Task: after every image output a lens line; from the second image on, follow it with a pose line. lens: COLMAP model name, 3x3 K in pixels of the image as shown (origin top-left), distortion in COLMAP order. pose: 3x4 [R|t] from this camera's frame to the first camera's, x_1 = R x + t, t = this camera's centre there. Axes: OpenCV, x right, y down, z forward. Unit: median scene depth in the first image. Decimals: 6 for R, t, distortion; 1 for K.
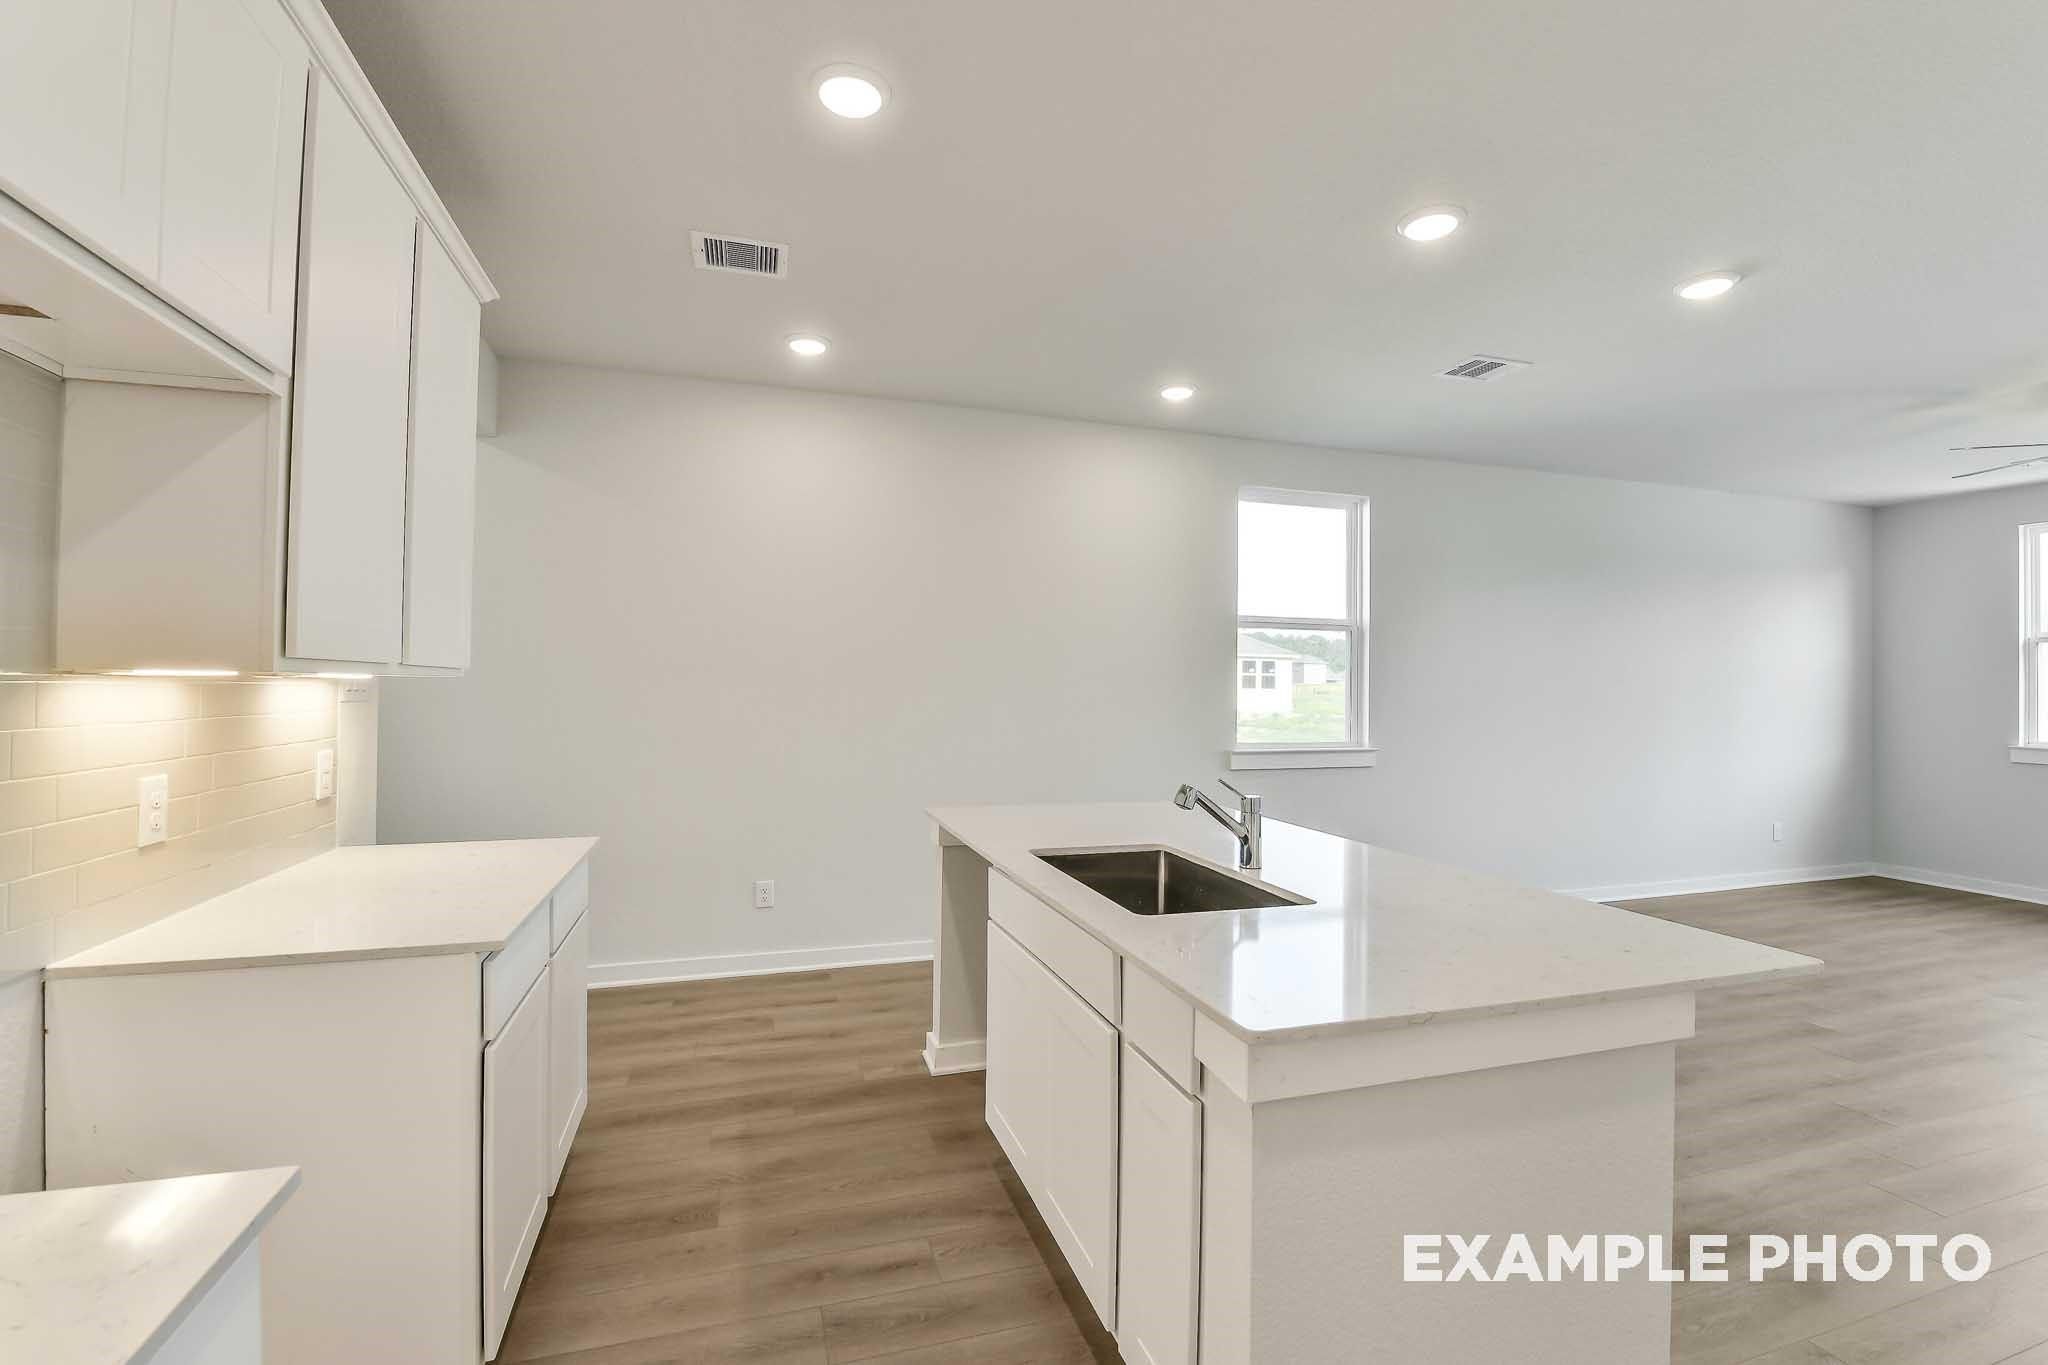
lens RADIAL K [[891.9, 0, 1021.3], [0, 891.9, 679.9], [0, 0, 1]] dist [-0.011582, -0.001529]
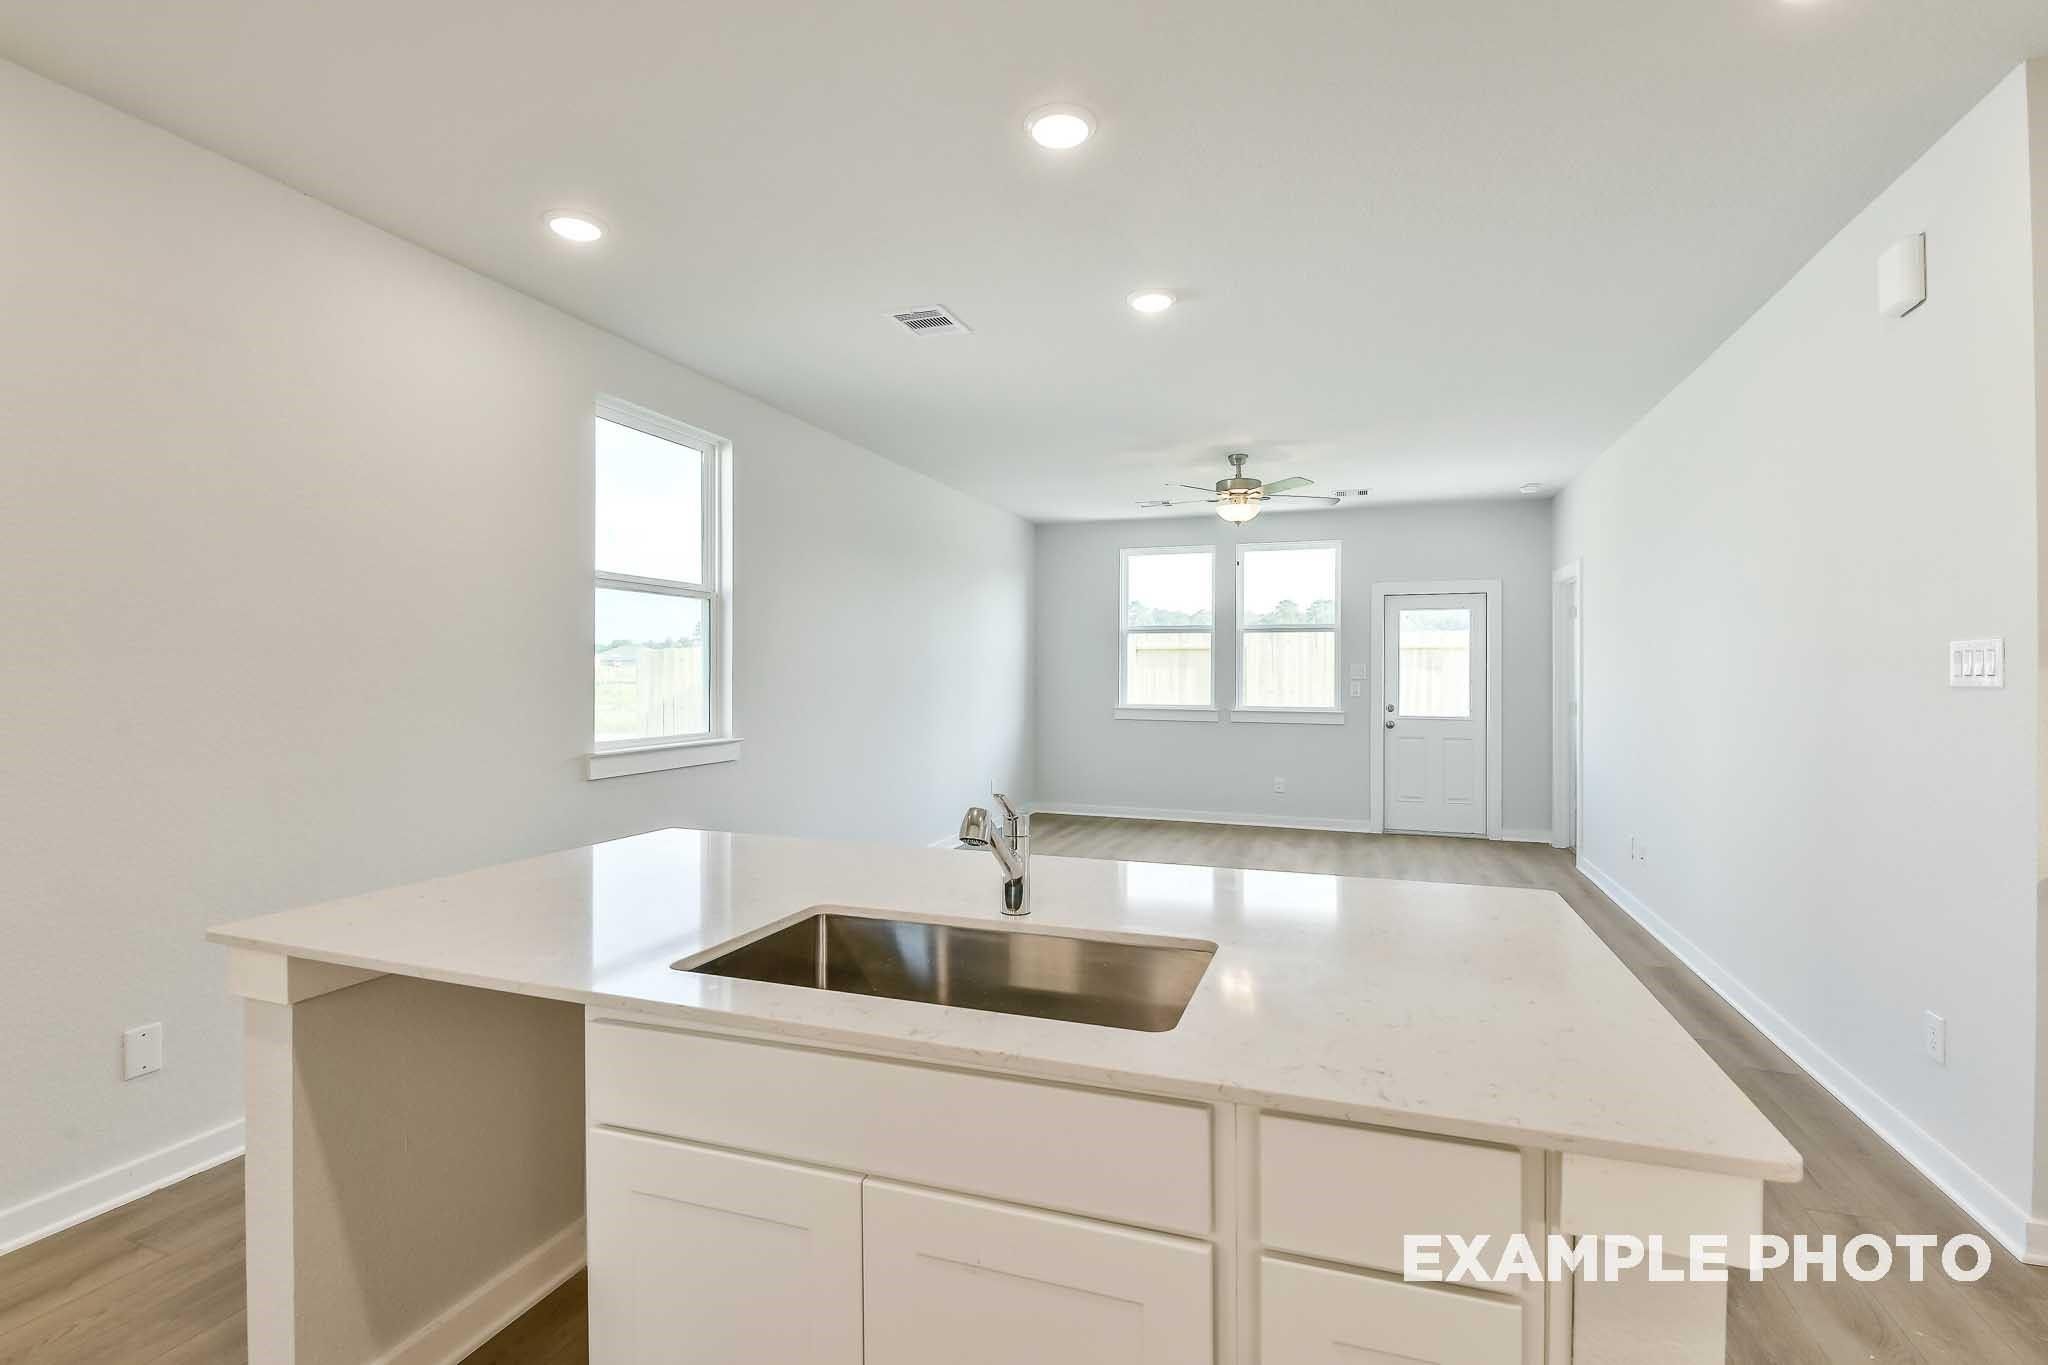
lens RADIAL K [[938.5, 0, 1027.6], [0, 938.5, 685.1], [0, 0, 1]] dist [0.003600, -0.000419]
pose [[0.609388, -0.020568, 0.792605, -0.146709], [0.000497, 0.999673, 0.025560, 0.002697], [-0.792872, -0.015182, 0.609200, 0.229119]]
